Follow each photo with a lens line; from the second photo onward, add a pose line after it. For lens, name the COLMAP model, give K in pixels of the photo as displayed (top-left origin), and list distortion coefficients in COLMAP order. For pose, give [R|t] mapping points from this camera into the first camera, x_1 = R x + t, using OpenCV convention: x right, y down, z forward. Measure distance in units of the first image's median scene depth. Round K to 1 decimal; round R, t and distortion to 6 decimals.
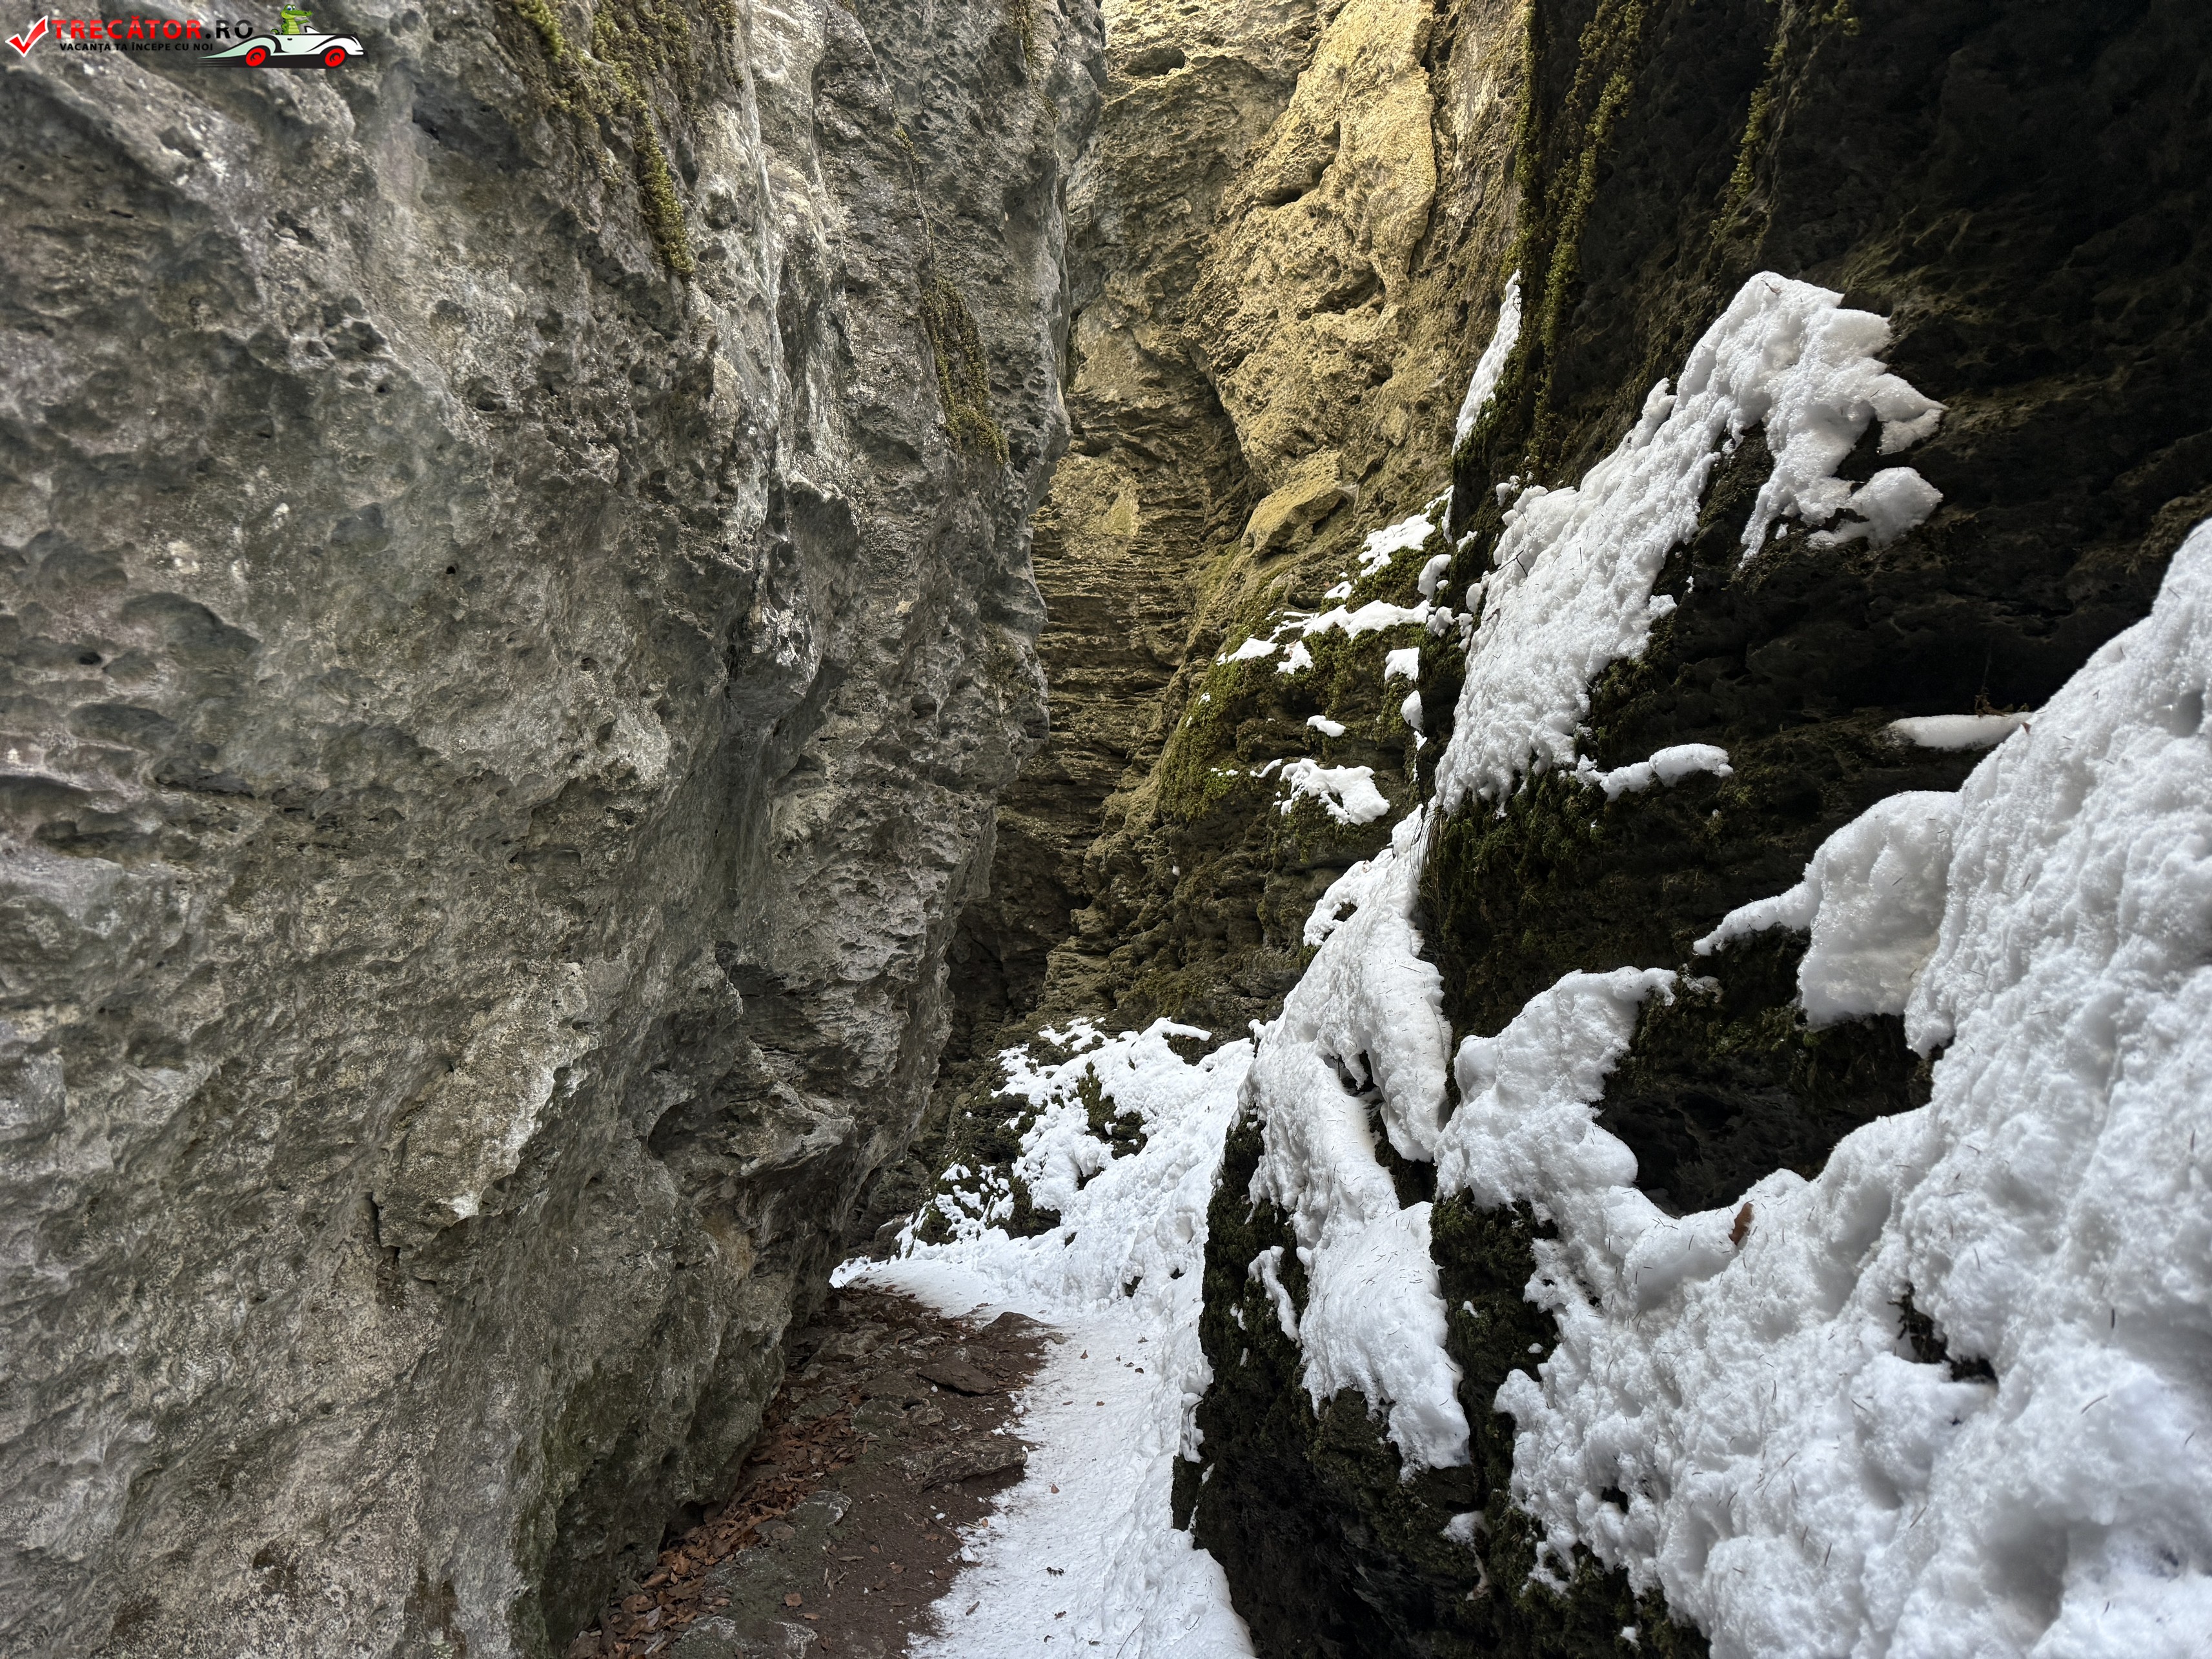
lens RADIAL K [[1550.6, 0, 1097.7], [0, 1550.6, 837.1], [0, 0, 1]] dist [0.084842, -0.095578]
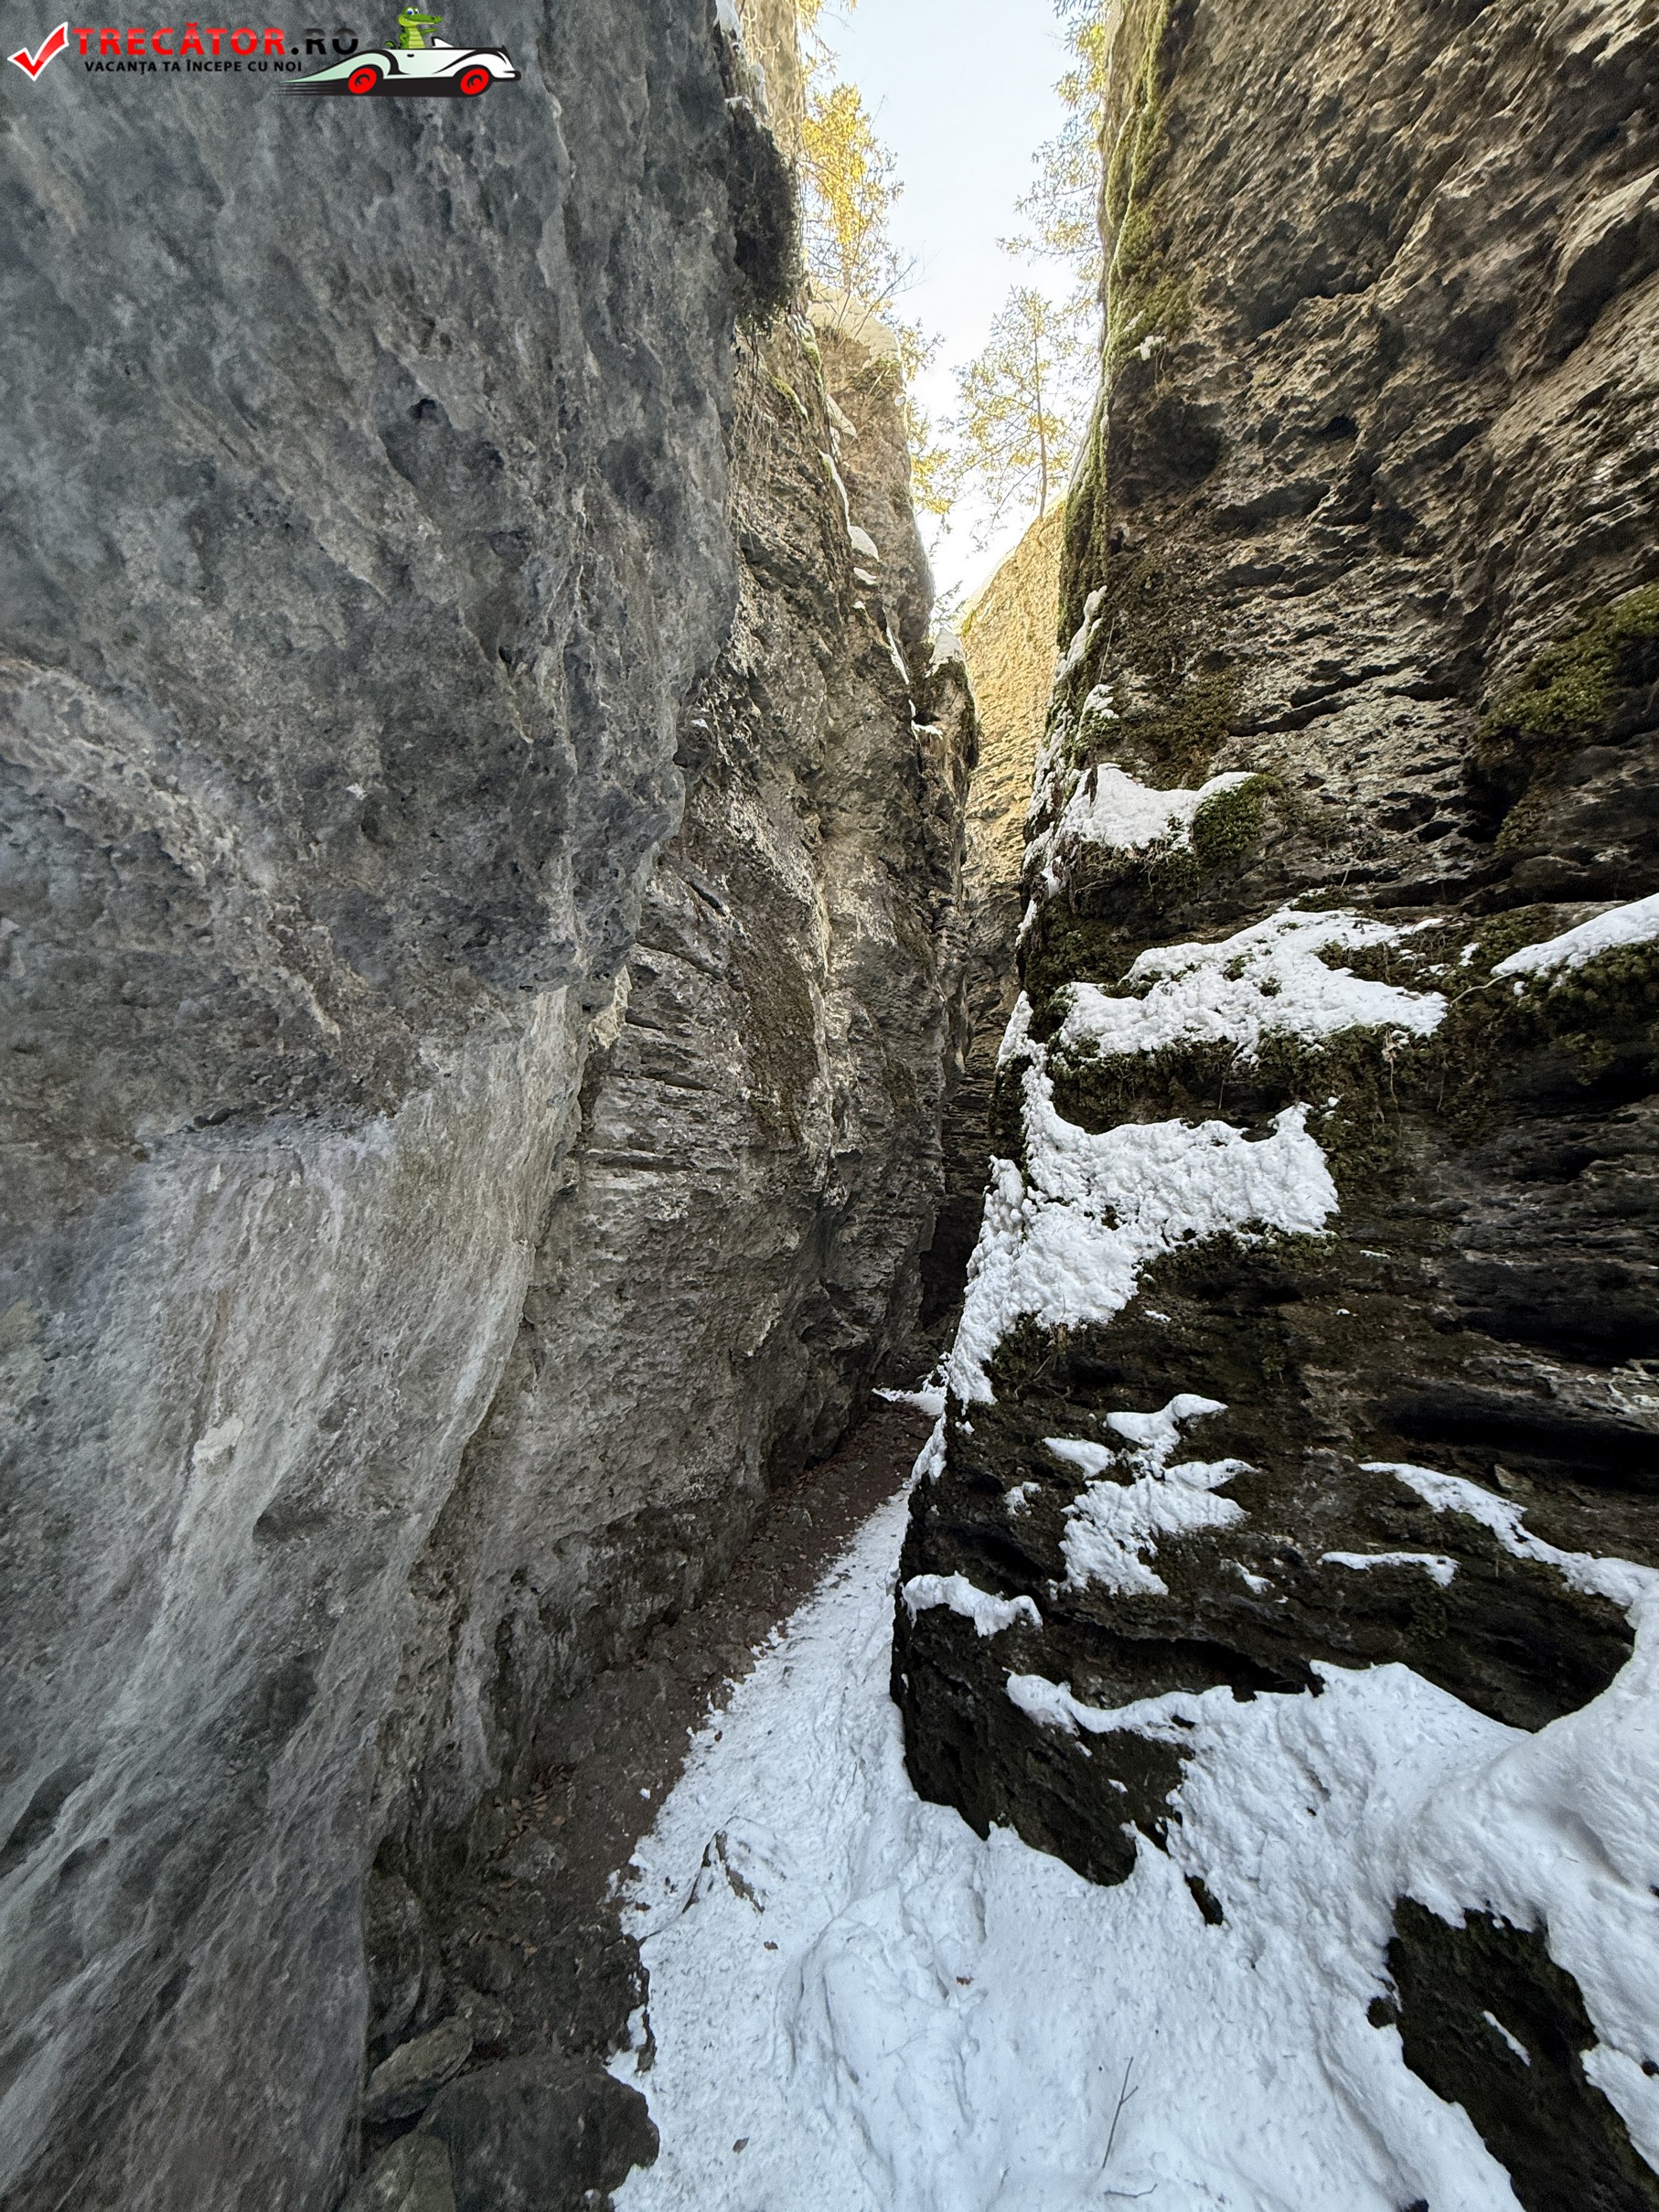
lens RADIAL K [[876.3, 0, 834.3], [0, 876.3, 1098.2], [0, 0, 1]] dist [0.004471, -0.001707]
pose [[0.960776, -0.009236, -0.277173, 0.456459], [-0.010434, 0.997534, -0.069409, -0.277933], [0.277131, 0.069578, 0.958310, -1.195554]]
